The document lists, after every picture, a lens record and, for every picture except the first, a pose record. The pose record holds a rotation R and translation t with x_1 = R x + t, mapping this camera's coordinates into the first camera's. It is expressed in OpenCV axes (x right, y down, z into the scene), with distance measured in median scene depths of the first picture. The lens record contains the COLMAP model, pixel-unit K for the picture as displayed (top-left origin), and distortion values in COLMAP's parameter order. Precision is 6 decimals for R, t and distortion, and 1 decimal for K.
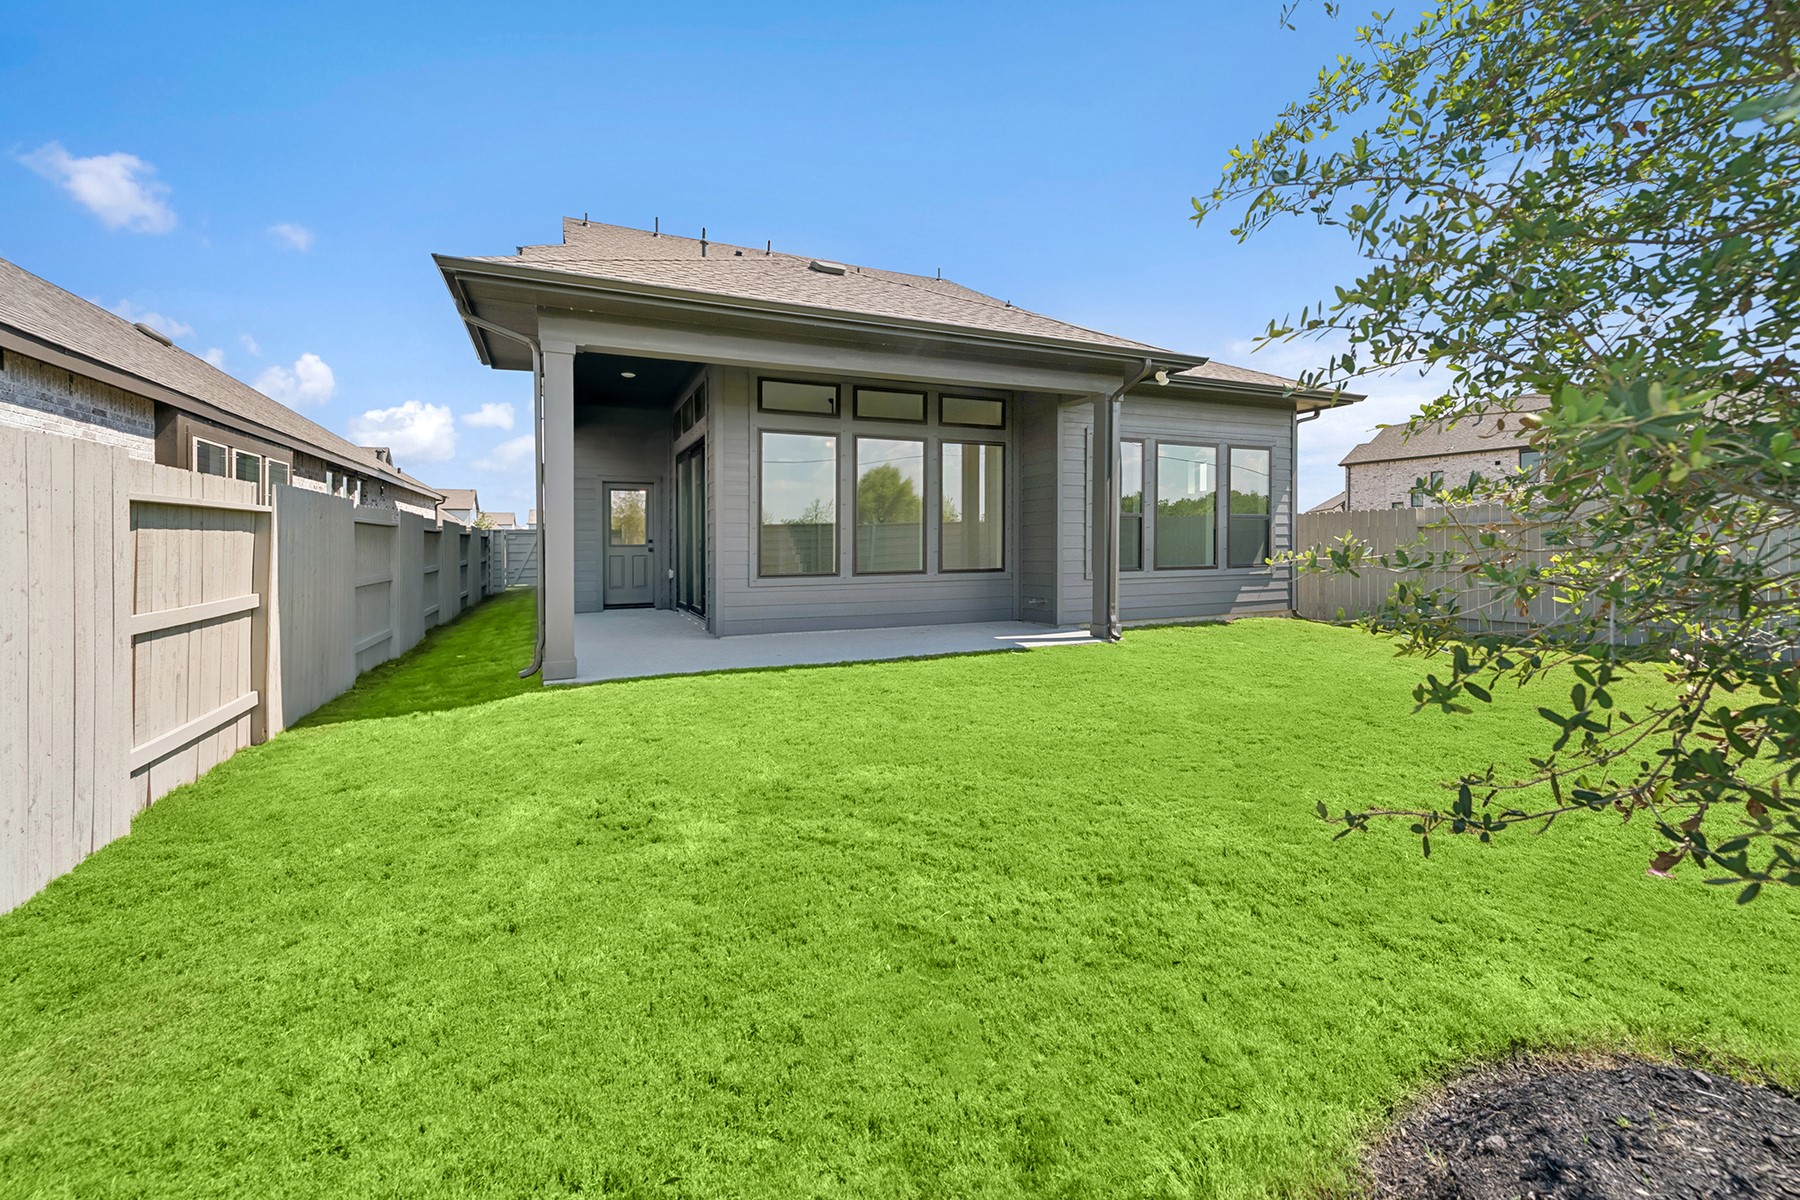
lens RADIAL K [[754.5, 0, 900.1], [0, 754.5, 540.0], [0, 0, 1]] dist [0.022796, -0.000267]
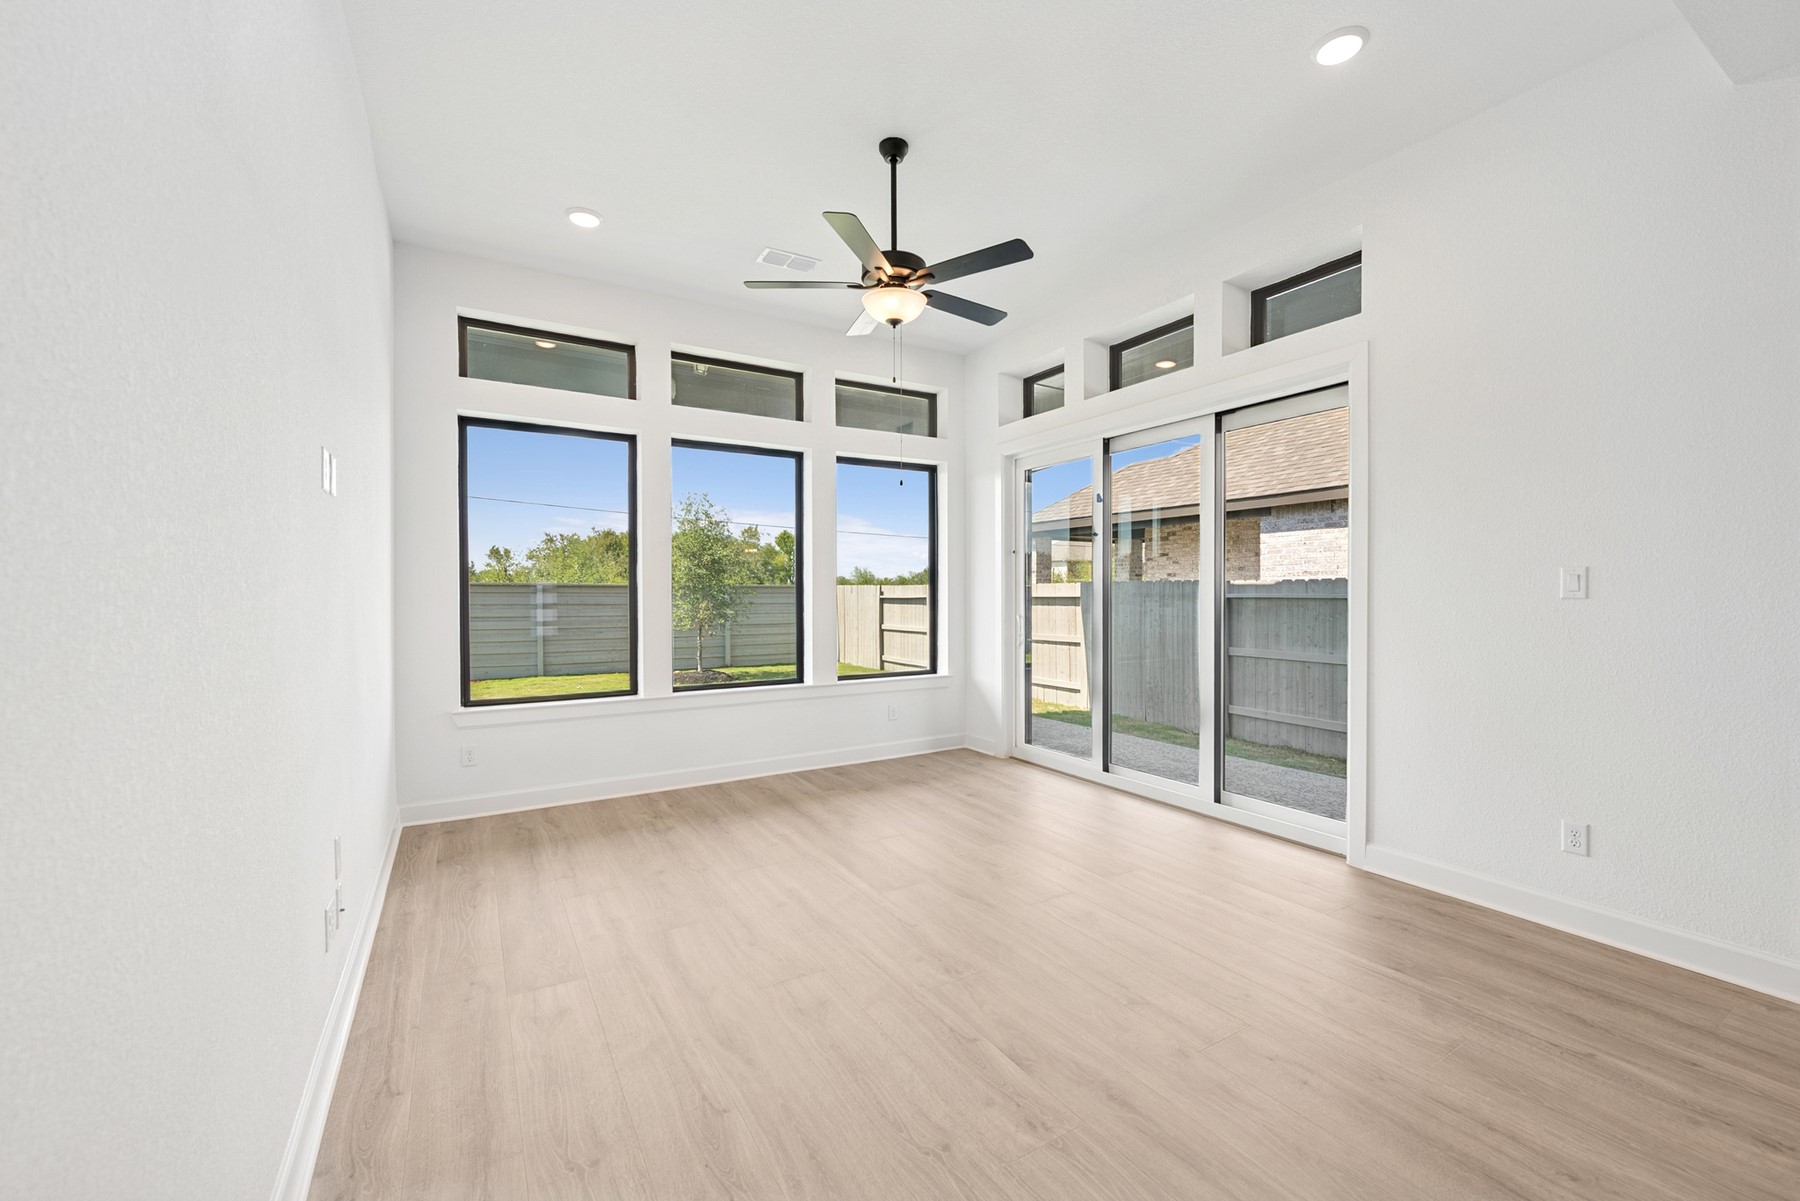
lens RADIAL K [[710.3, 0, 906.2], [0, 710.3, 598.5], [0, 0, 1]] dist [0.001322, 0.000024]
pose [[-0.994899, 0.003166, -0.100826, -0.090967], [0.002384, 0.999966, 0.007878, -0.025254], [0.100847, 0.007598, -0.994873, 1.553068]]
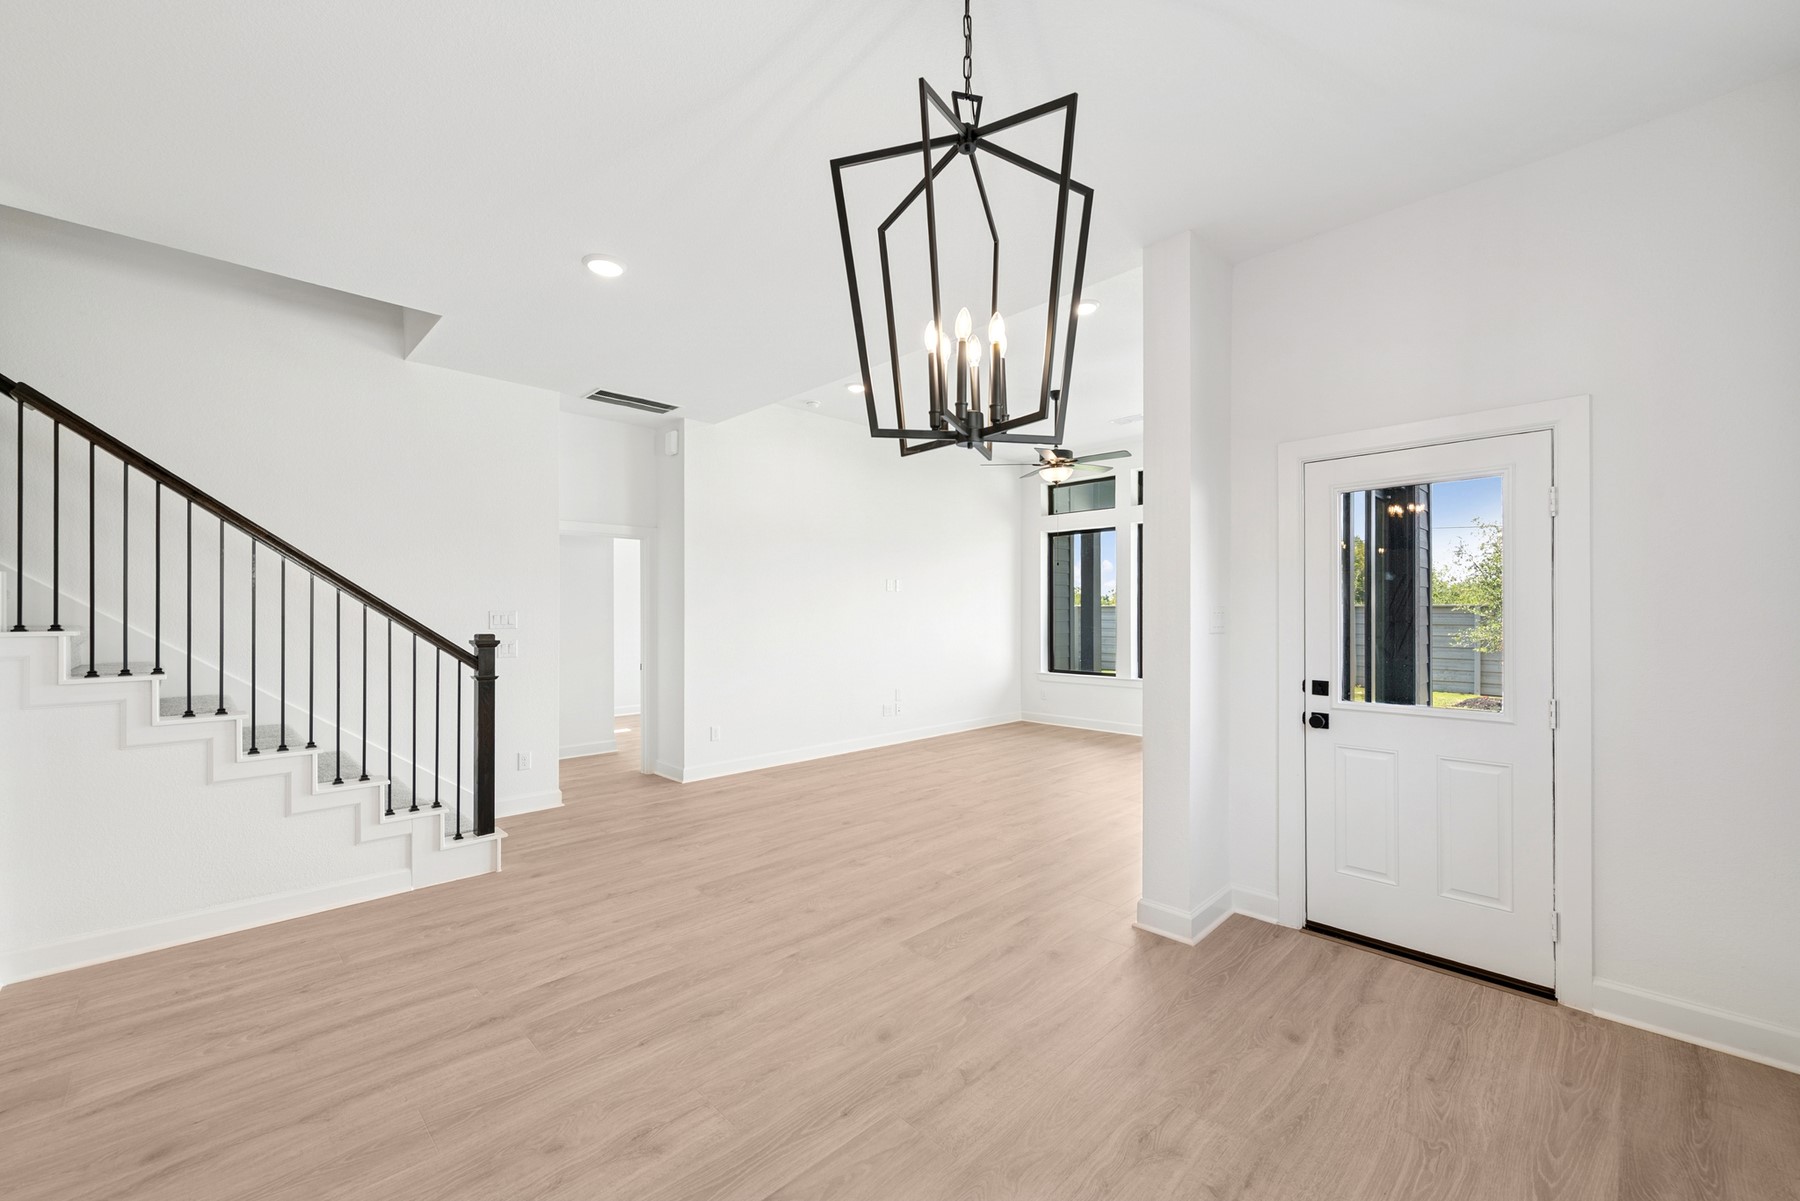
lens RADIAL K [[719.8, 0, 904.8], [0, 719.8, 610.0], [0, 0, 1]] dist [0.001713, -0.000676]
pose [[-0.338610, 0.000916, 0.940926, -0.672635], [0.004521, 0.999990, 0.000653, -0.034052], [-0.940916, 0.004475, -0.338611, 1.567455]]
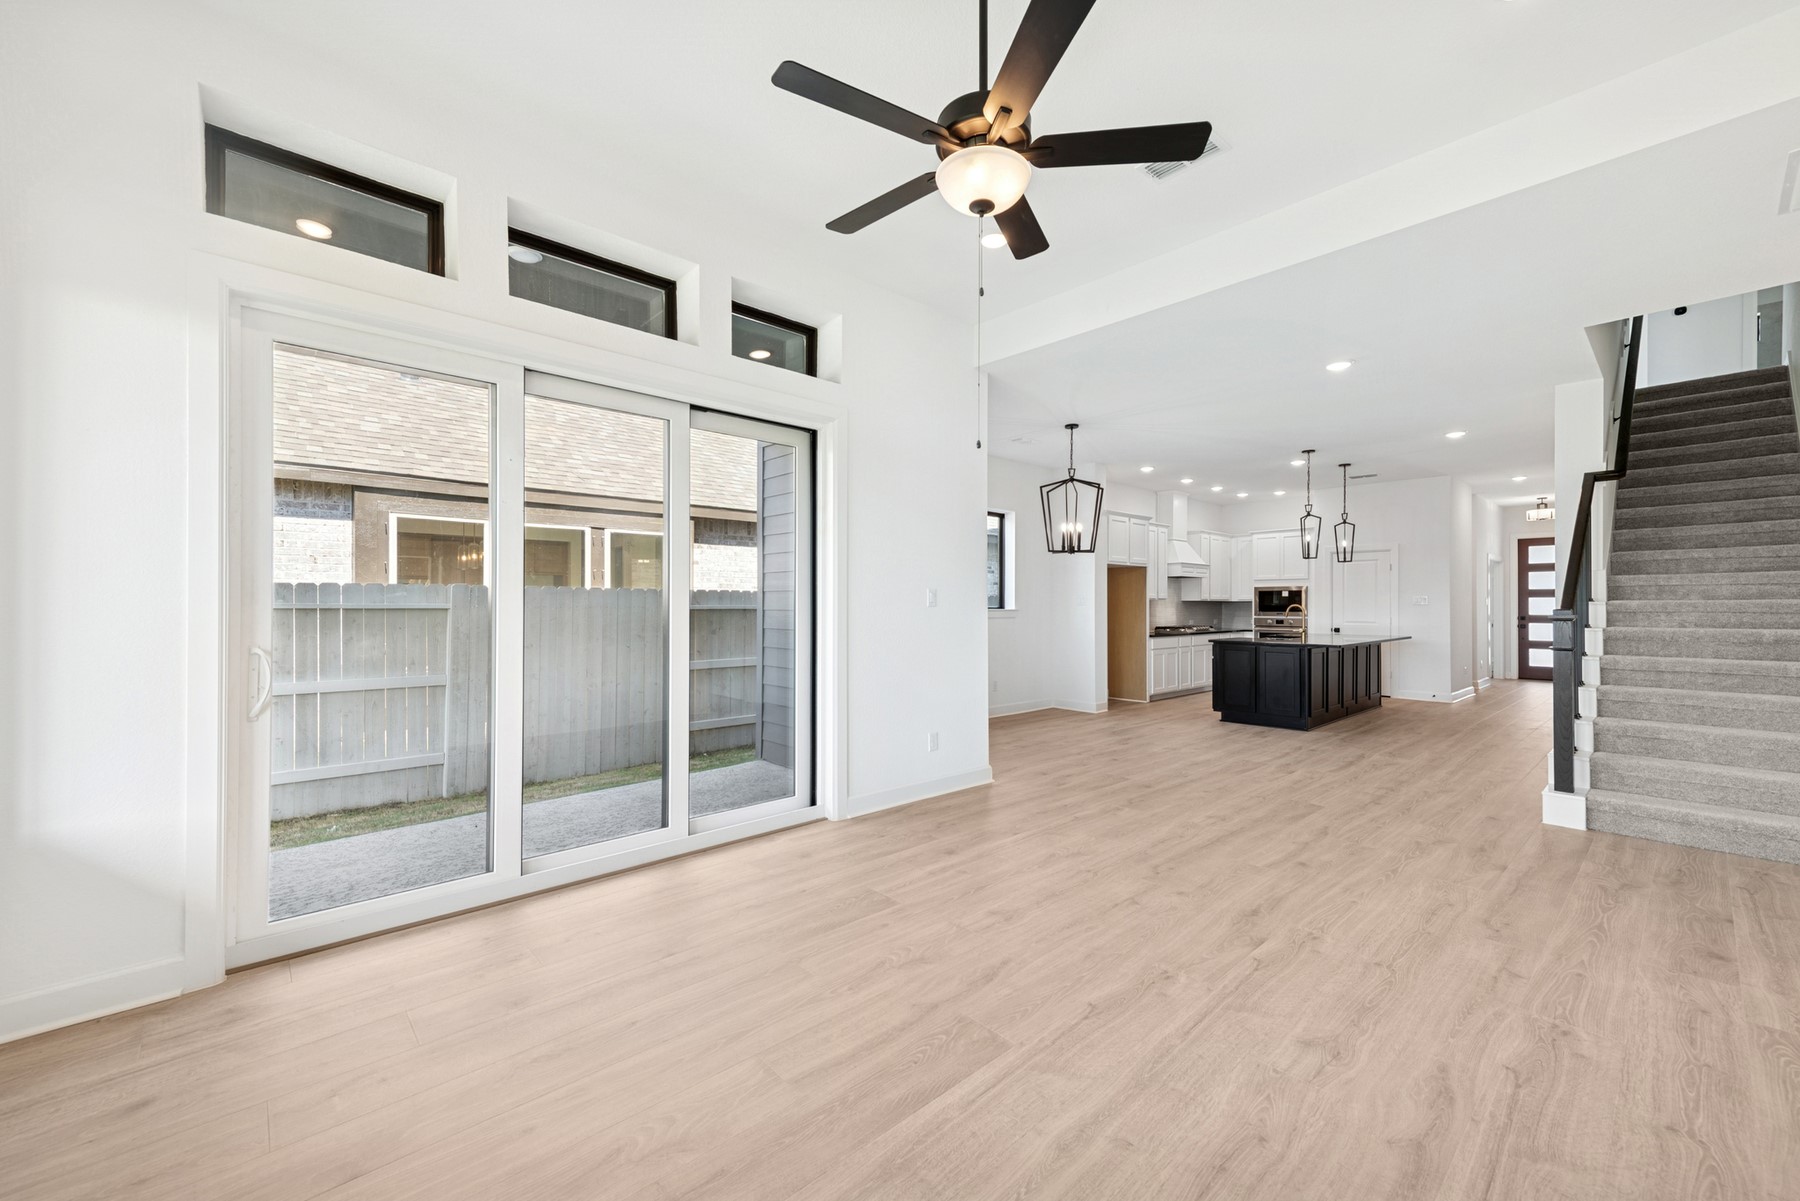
lens RADIAL K [[734.1, 0, 892.2], [0, 734.1, 577.0], [0, 0, 1]] dist [0.026452, -0.000748]
pose [[0.294467, -0.034266, -0.955047, 0.098315], [-0.002868, 0.999321, -0.036739, -0.023170], [0.955657, 0.013557, 0.294169, 1.129081]]
